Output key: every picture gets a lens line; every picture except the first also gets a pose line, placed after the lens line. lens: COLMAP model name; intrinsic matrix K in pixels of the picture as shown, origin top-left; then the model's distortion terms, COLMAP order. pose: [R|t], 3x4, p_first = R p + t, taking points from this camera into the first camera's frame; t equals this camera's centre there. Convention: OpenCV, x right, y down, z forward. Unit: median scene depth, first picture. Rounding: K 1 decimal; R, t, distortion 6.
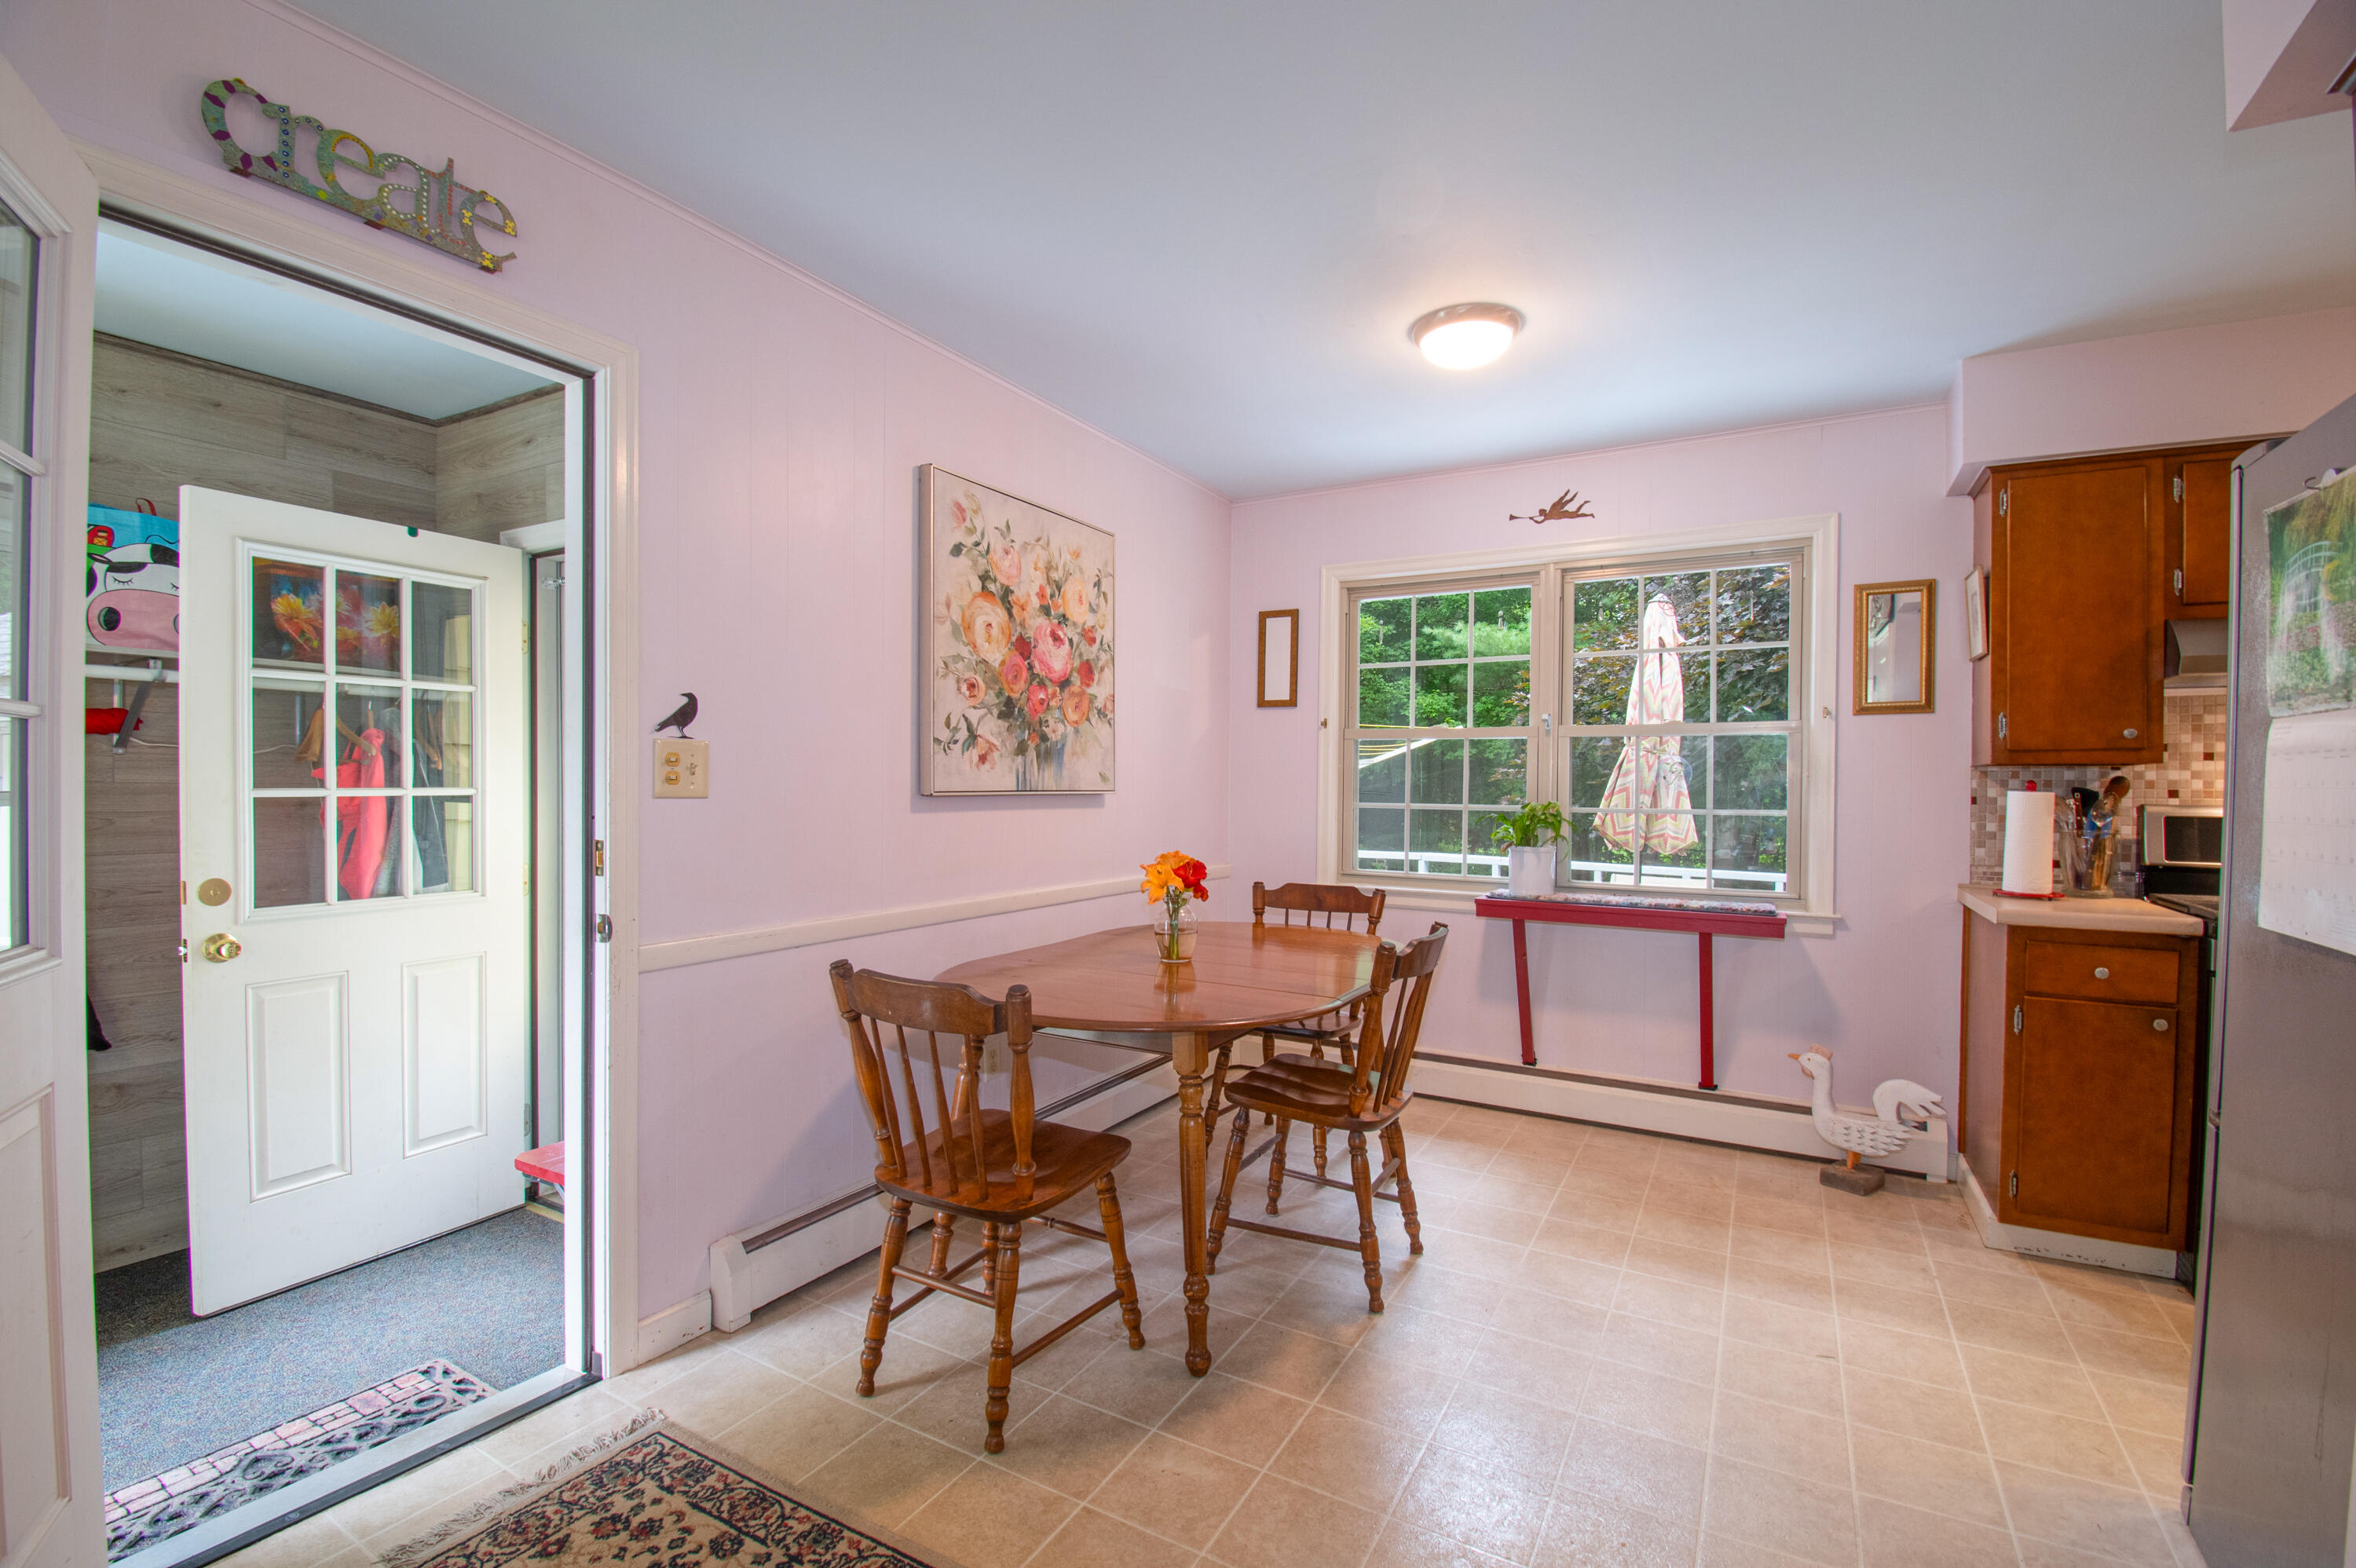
lens RADIAL K [[1037.4, 0, 1180.2], [0, 1037.4, 792.5], [0, 0, 1]] dist [0.013181, -0.020903]
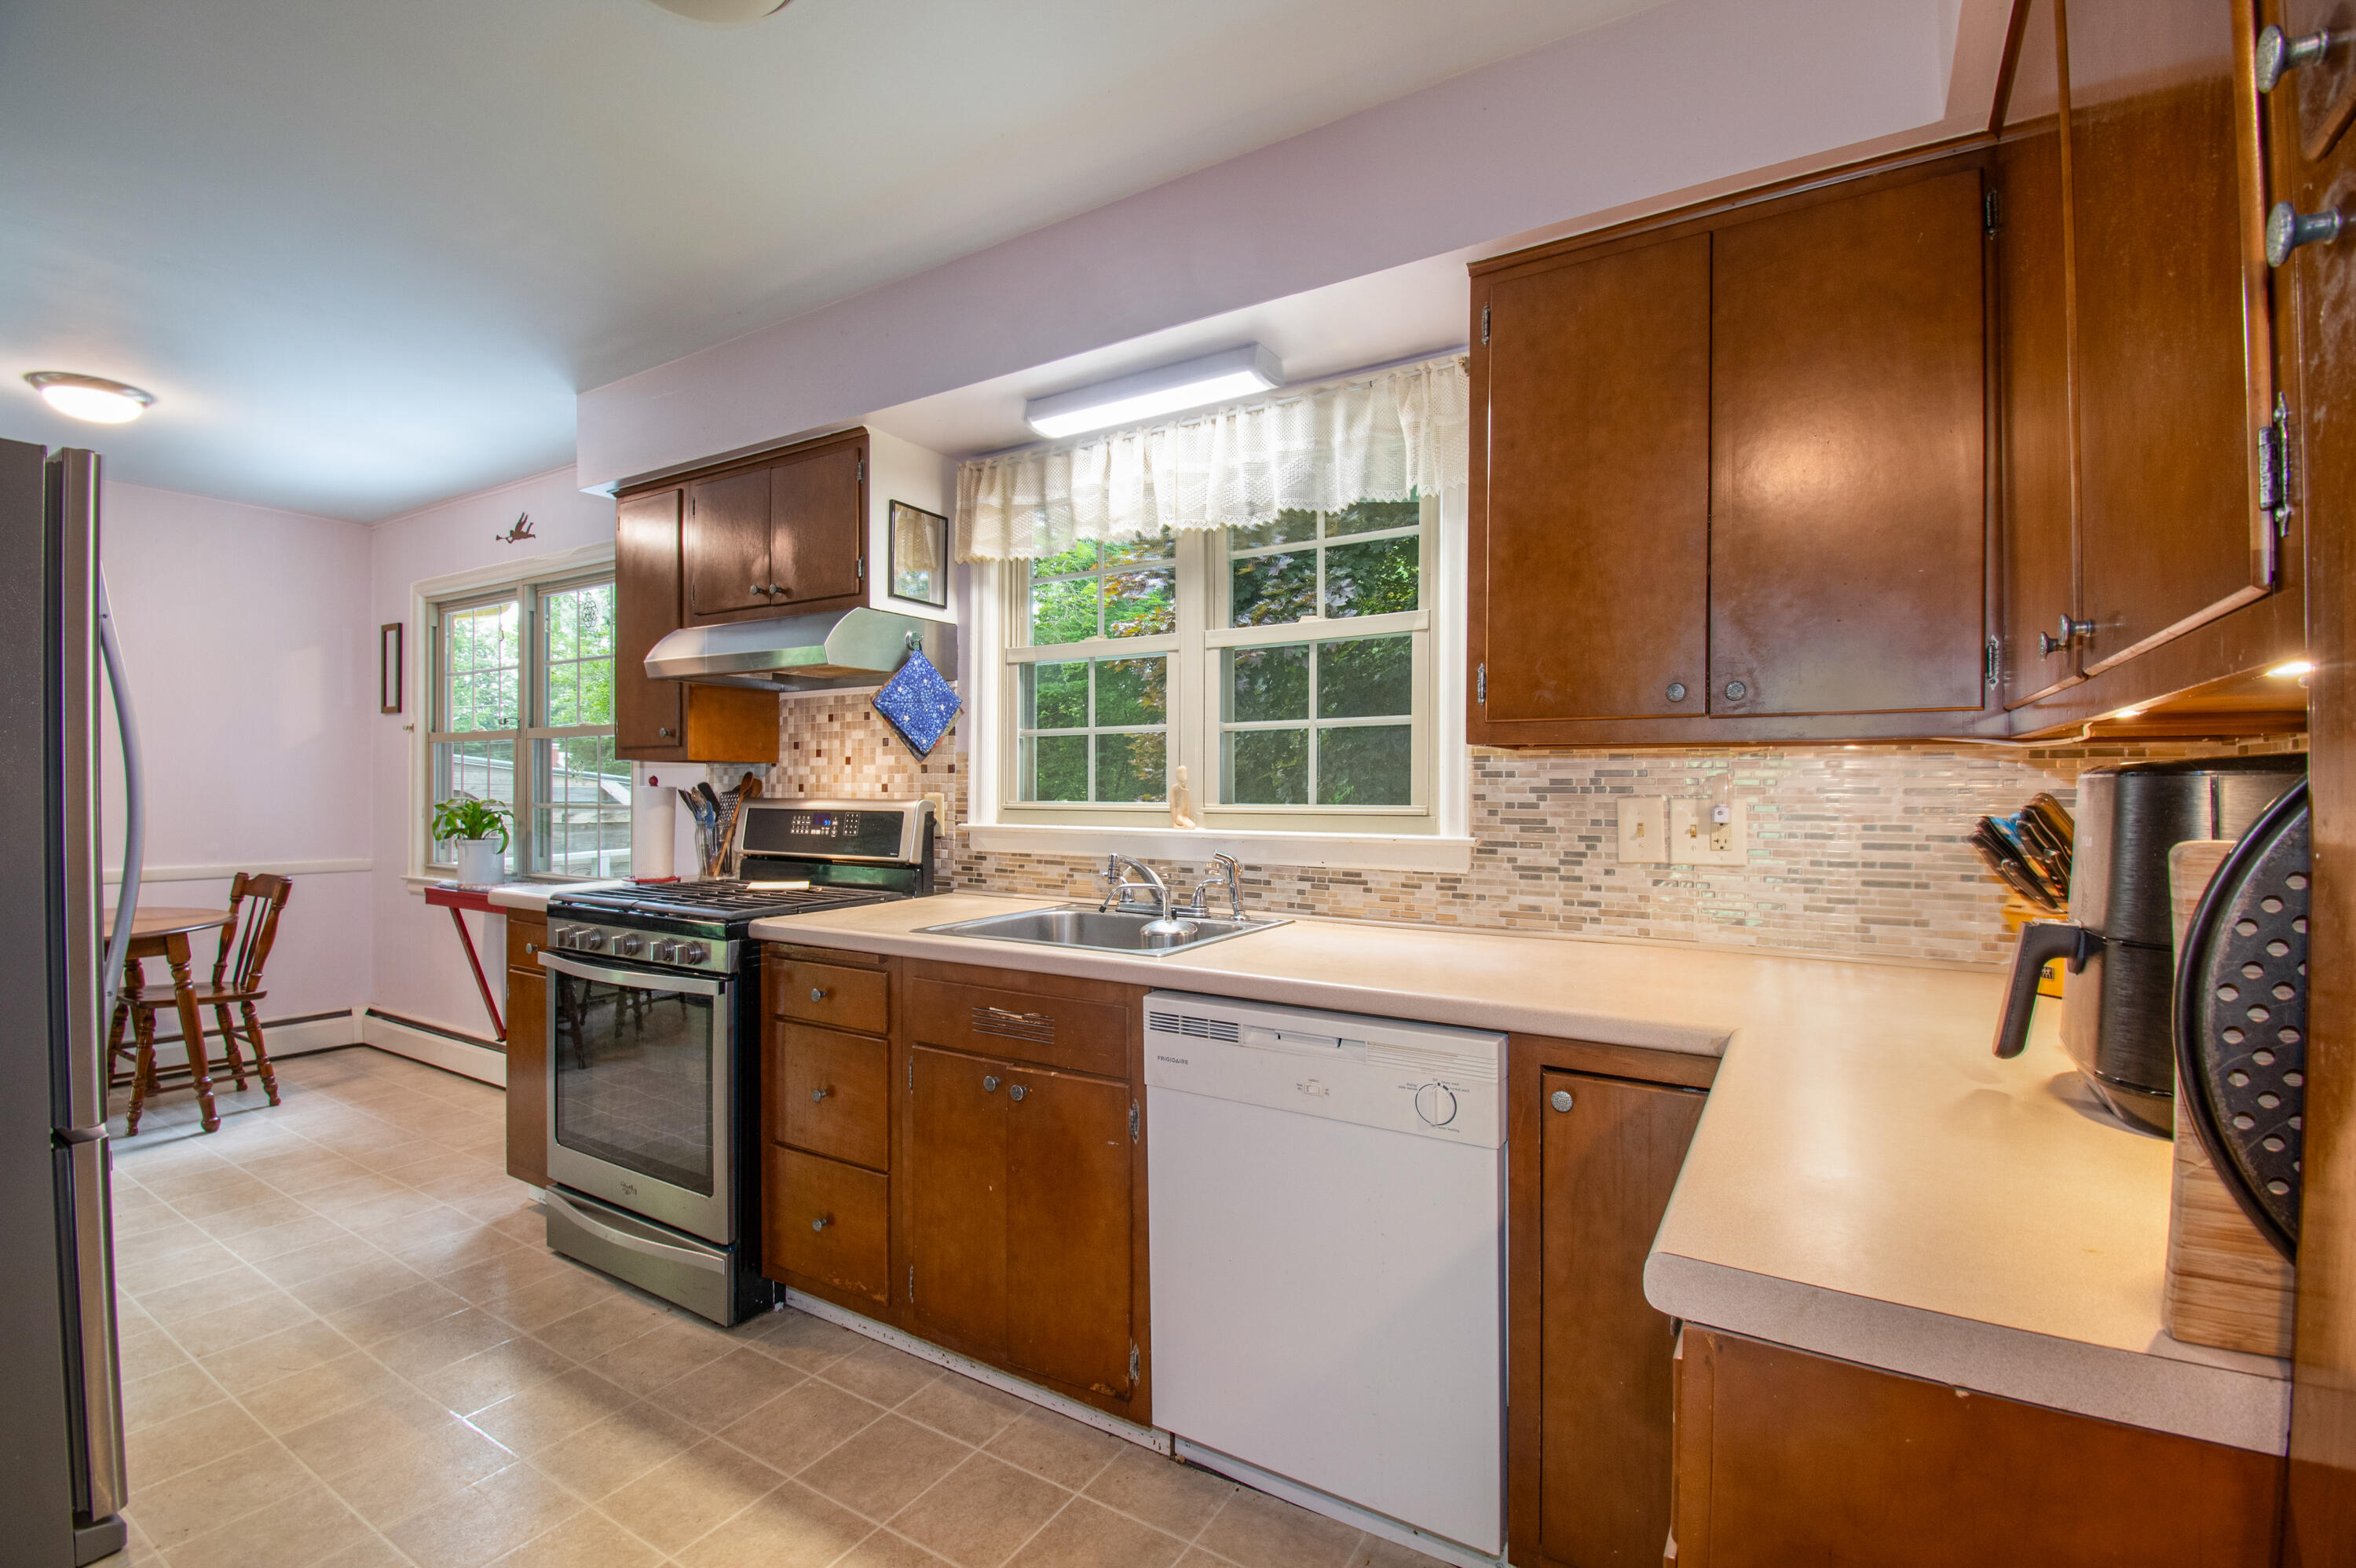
lens RADIAL K [[1037.4, 0, 1180.2], [0, 1037.4, 792.5], [0, 0, 1]] dist [0.013181, -0.020903]
pose [[0.999126, -0.005514, -0.041438, 1.421861], [0.005474, 0.999984, -0.001071, 0.009559], [0.041443, 0.000844, 0.999141, -0.077134]]
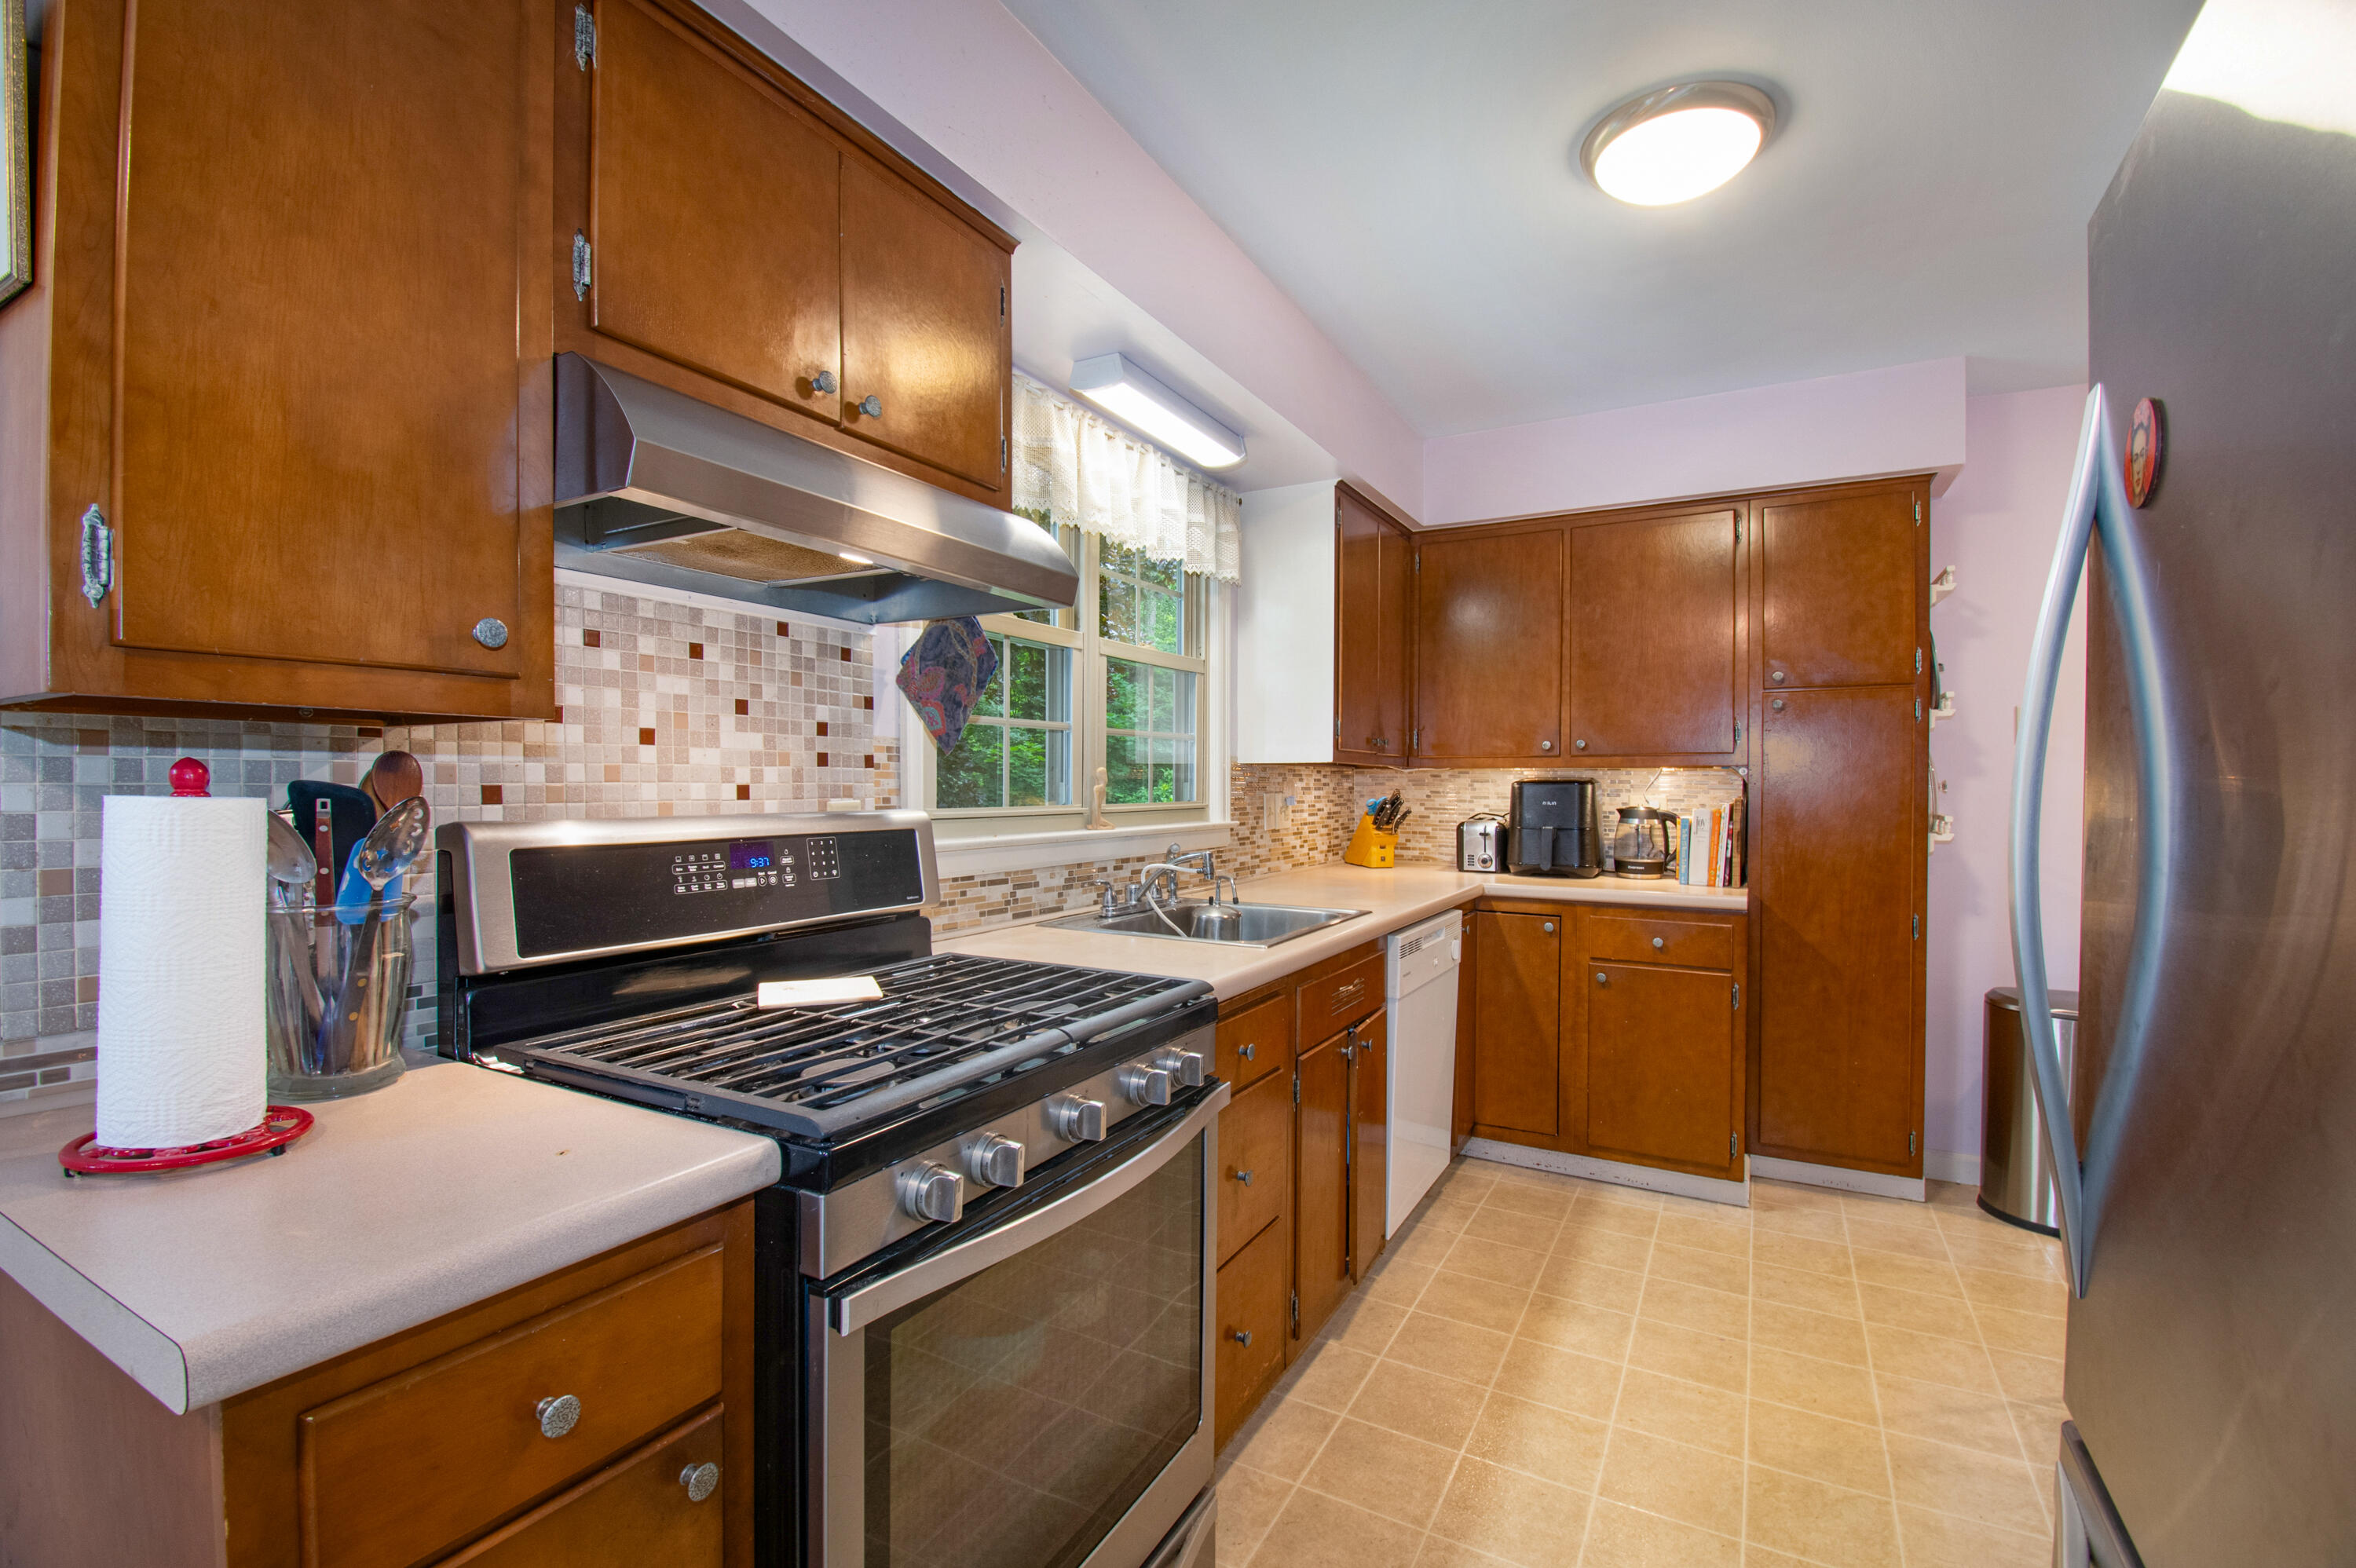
lens RADIAL K [[1037.4, 0, 1180.2], [0, 1037.4, 792.5], [0, 0, 1]] dist [0.013181, -0.020903]
pose [[-0.018627, -0.016340, 0.999693, 0.520075], [0.004074, 0.999857, 0.016419, -0.005875], [-0.999818, 0.004379, -0.018558, 0.722680]]
